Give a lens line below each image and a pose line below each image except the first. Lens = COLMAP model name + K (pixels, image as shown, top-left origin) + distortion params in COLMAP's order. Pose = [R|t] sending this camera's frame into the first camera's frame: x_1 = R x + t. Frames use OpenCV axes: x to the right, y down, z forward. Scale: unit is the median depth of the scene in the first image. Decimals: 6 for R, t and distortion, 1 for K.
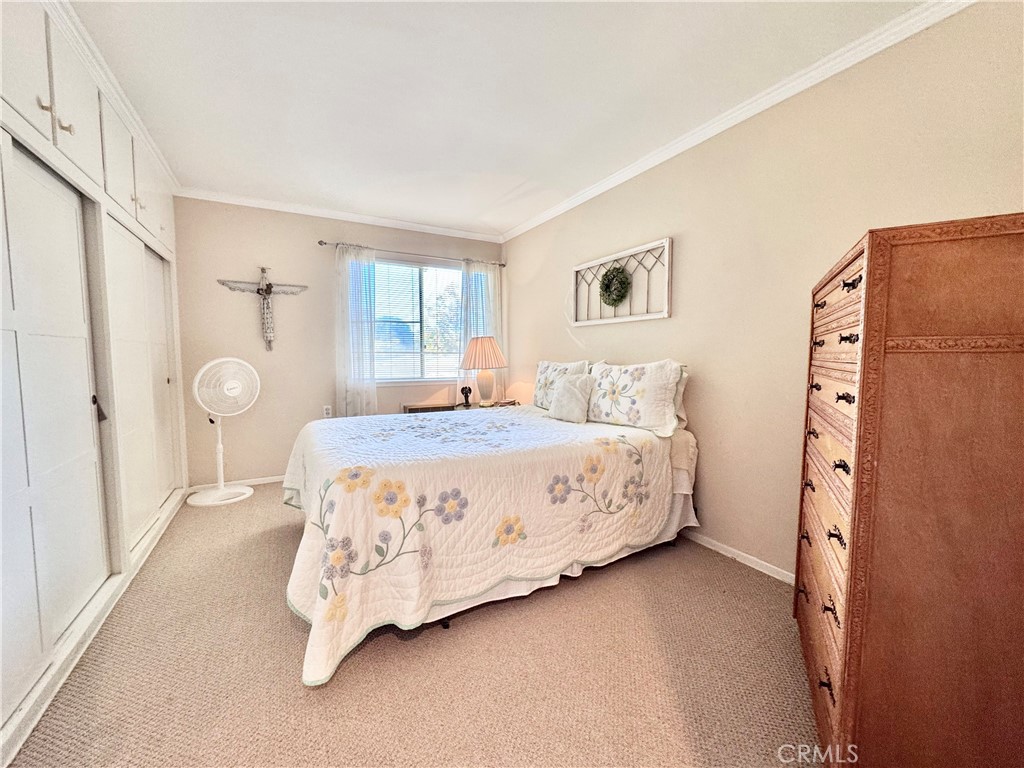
lens RADIAL K [[412.5, 0, 513.0], [0, 412.5, 385.4], [0, 0, 1]] dist [-0.001953, -0.000007]
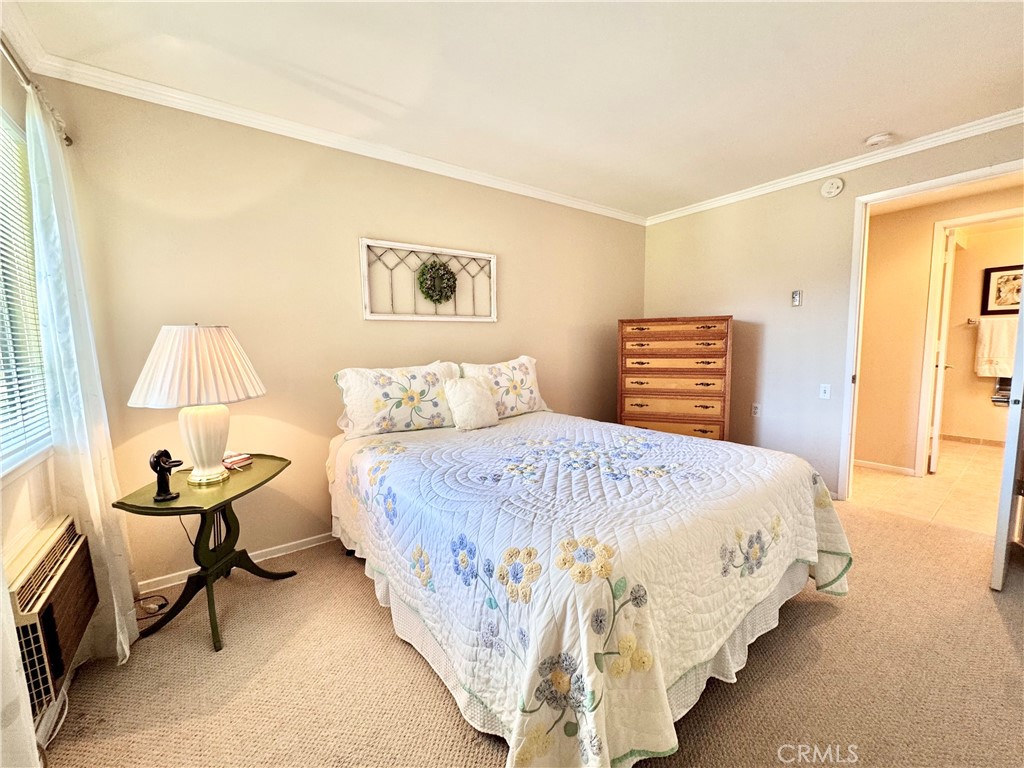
lens RADIAL K [[412.5, 0, 509.5], [0, 412.5, 386.2], [0, 0, 1]] dist [-0.001953, -0.000007]
pose [[-0.121112, -0.102748, 0.987307, -0.748262], [0.093761, 0.988997, 0.114426, -0.100876], [-0.988201, 0.106429, -0.110146, 0.994396]]
